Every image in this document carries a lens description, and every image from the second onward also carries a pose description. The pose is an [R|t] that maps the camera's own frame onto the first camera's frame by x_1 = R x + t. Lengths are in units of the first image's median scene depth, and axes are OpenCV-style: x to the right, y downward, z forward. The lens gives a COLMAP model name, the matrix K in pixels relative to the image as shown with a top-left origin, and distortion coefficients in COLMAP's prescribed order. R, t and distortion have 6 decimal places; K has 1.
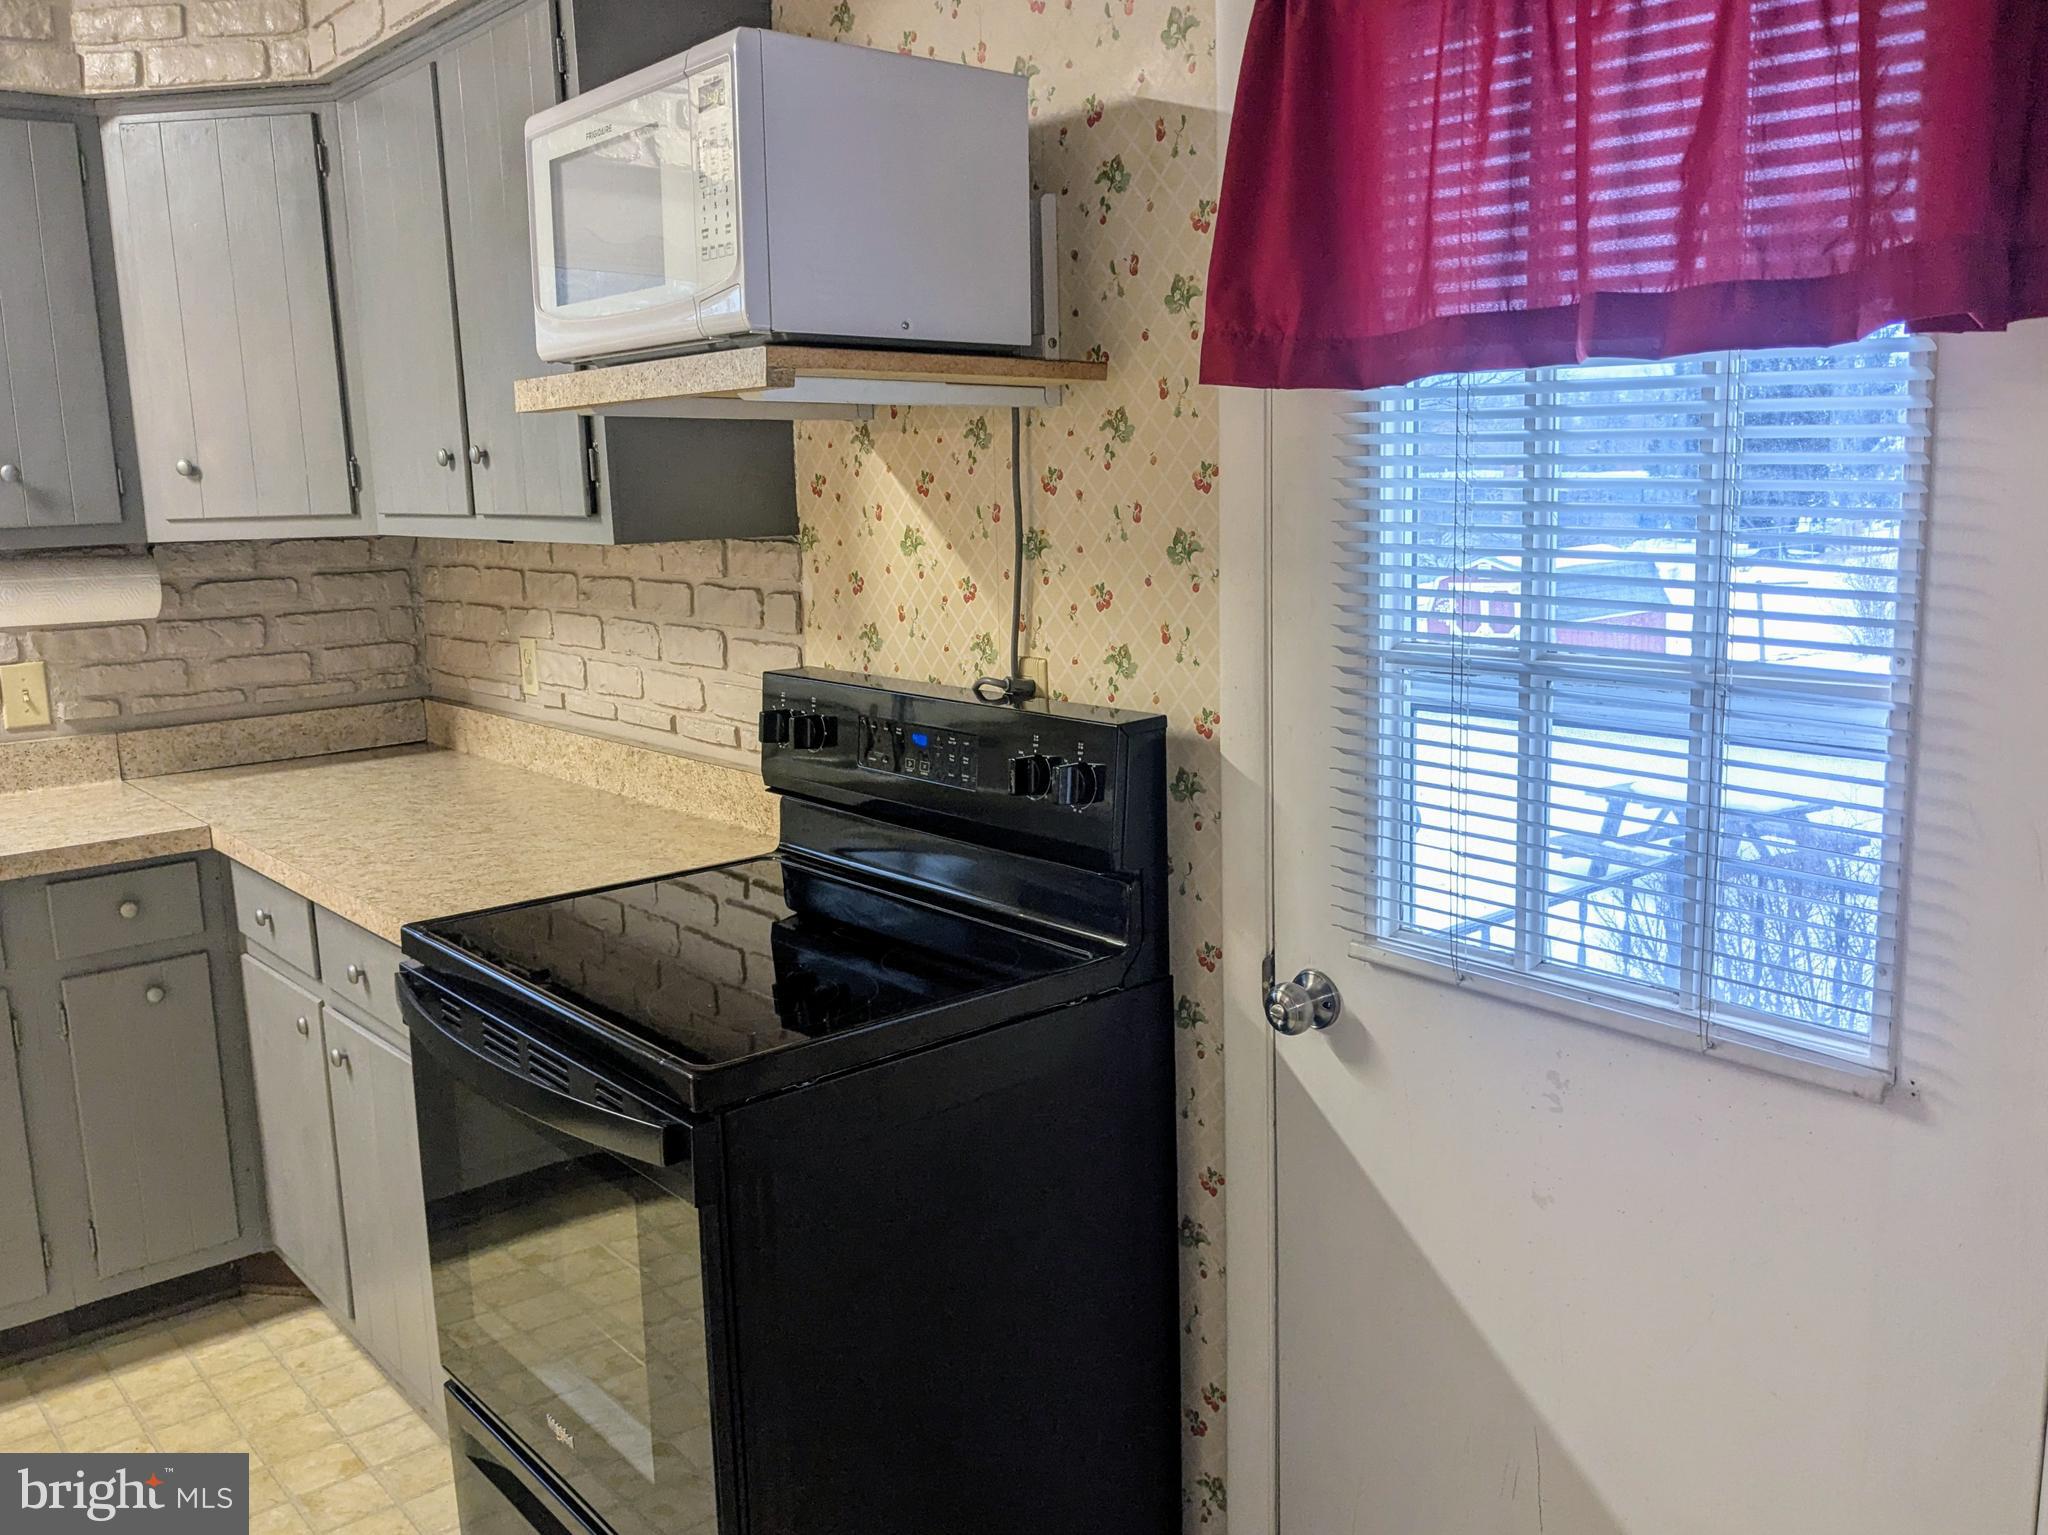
lens RADIAL K [[1641.6, 0, 1030.7], [0, 1641.6, 772.3], [0, 0, 1]] dist [0.019763, -0.028874]
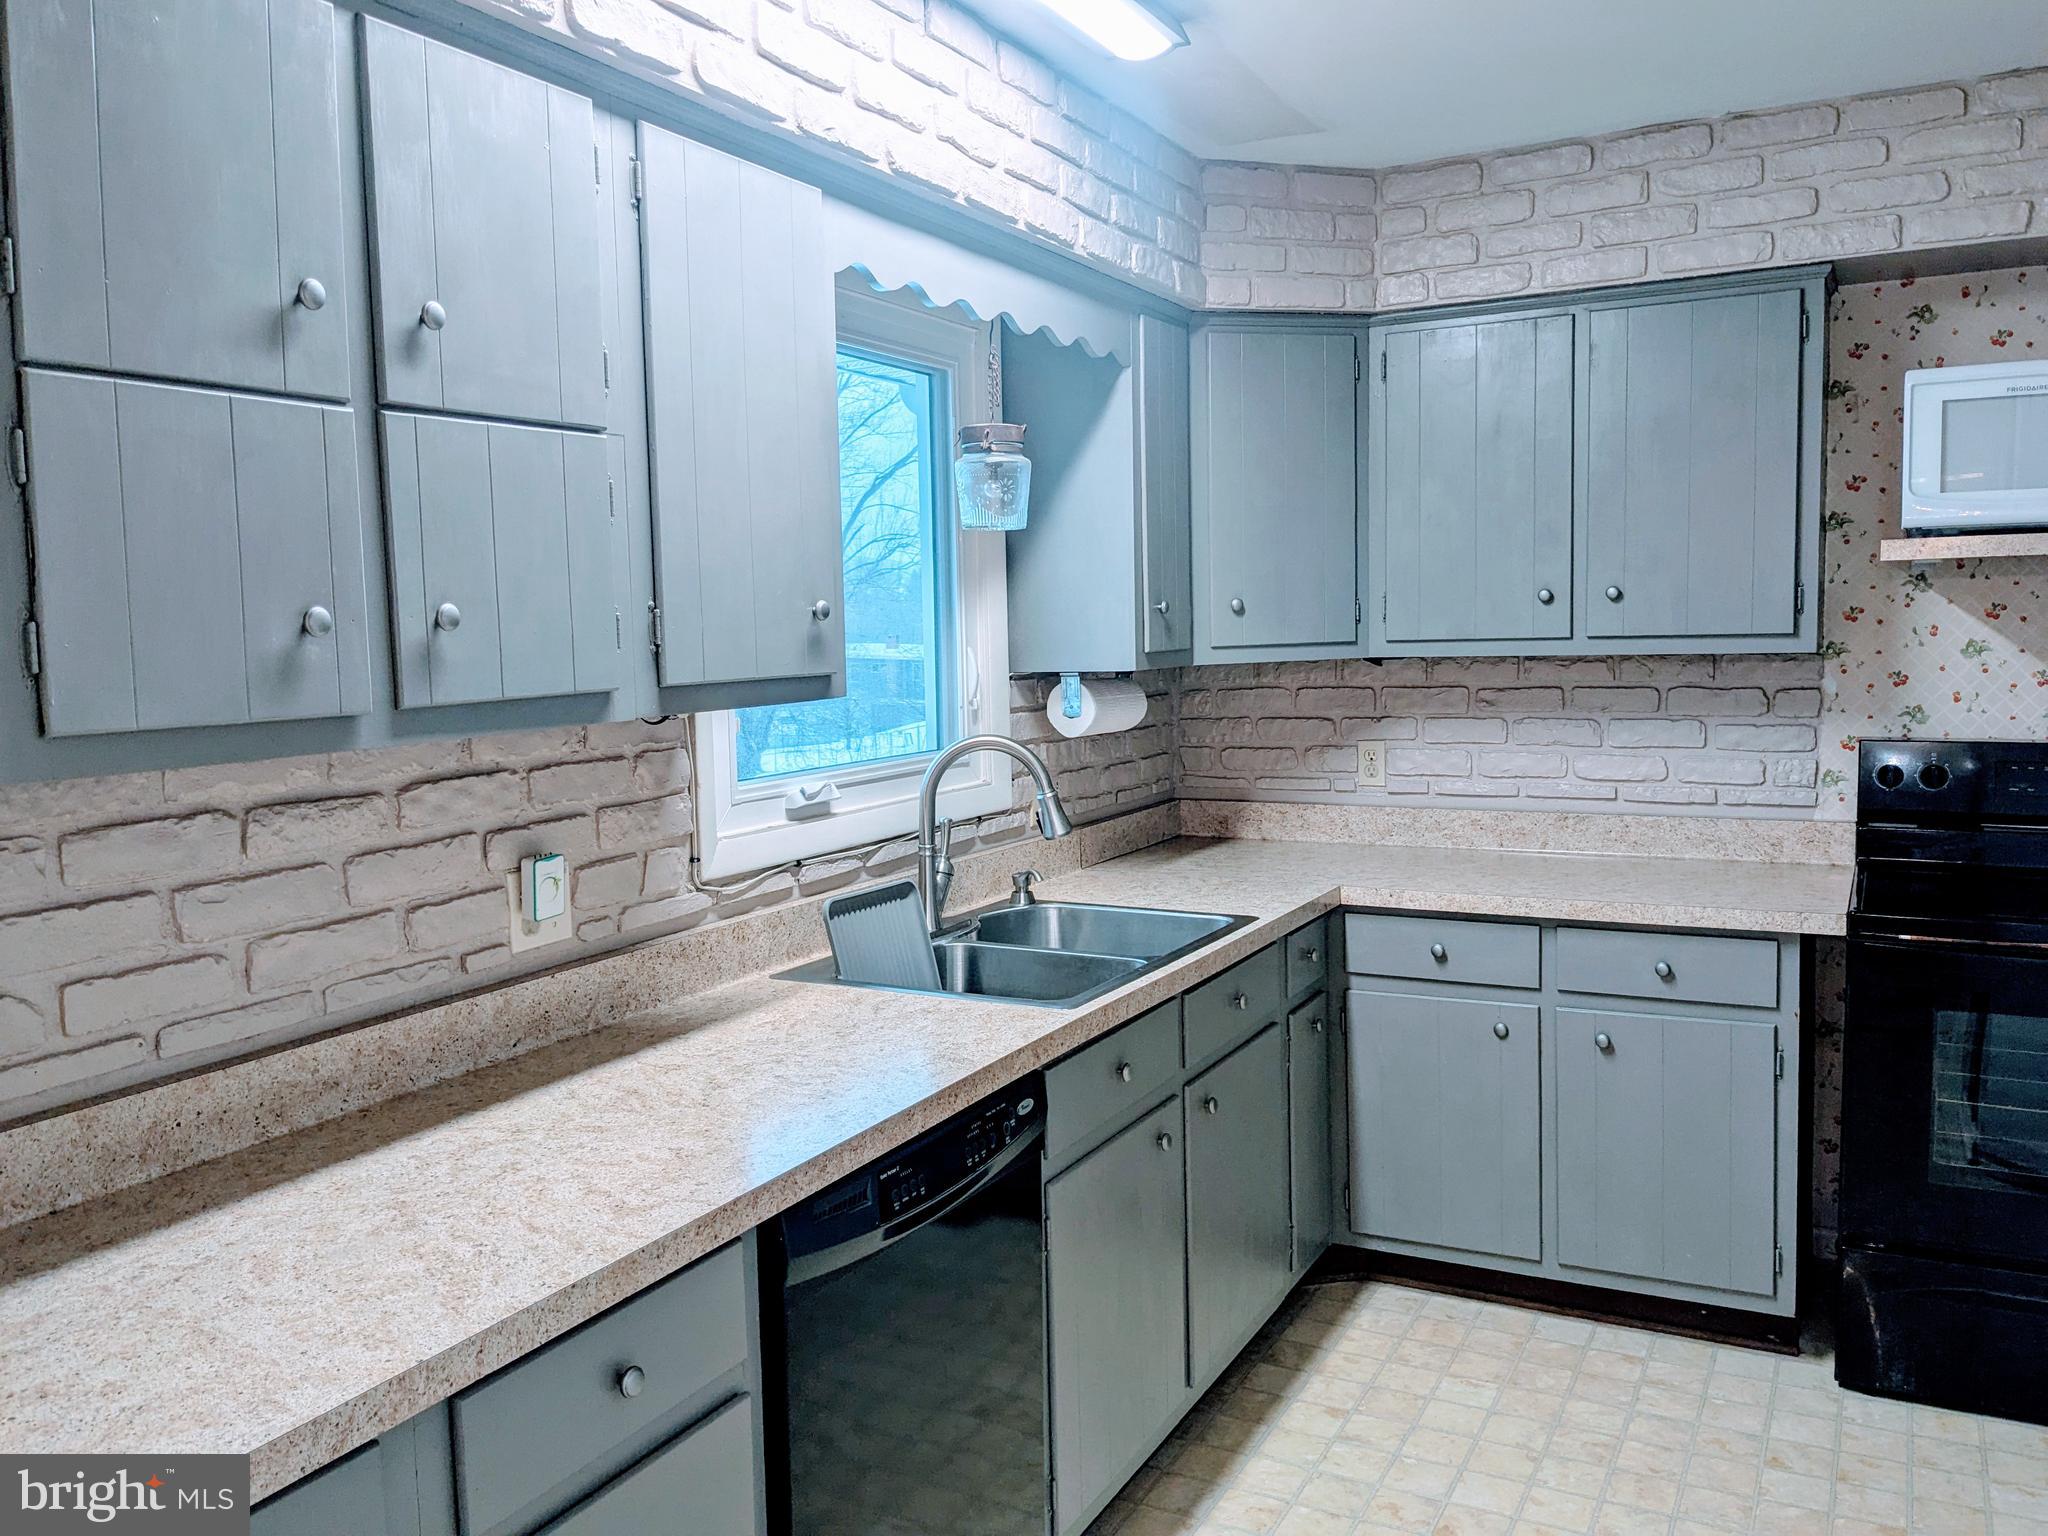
lens RADIAL K [[1641.6, 0, 1019.2], [0, 1641.6, 762.3], [0, 0, 1]] dist [0.019763, -0.028874]
pose [[0.937427, -0.020304, 0.347588, -1.410945], [0.059299, 0.993023, -0.101921, 0.065379], [-0.343094, 0.116156, 0.932091, -0.101702]]
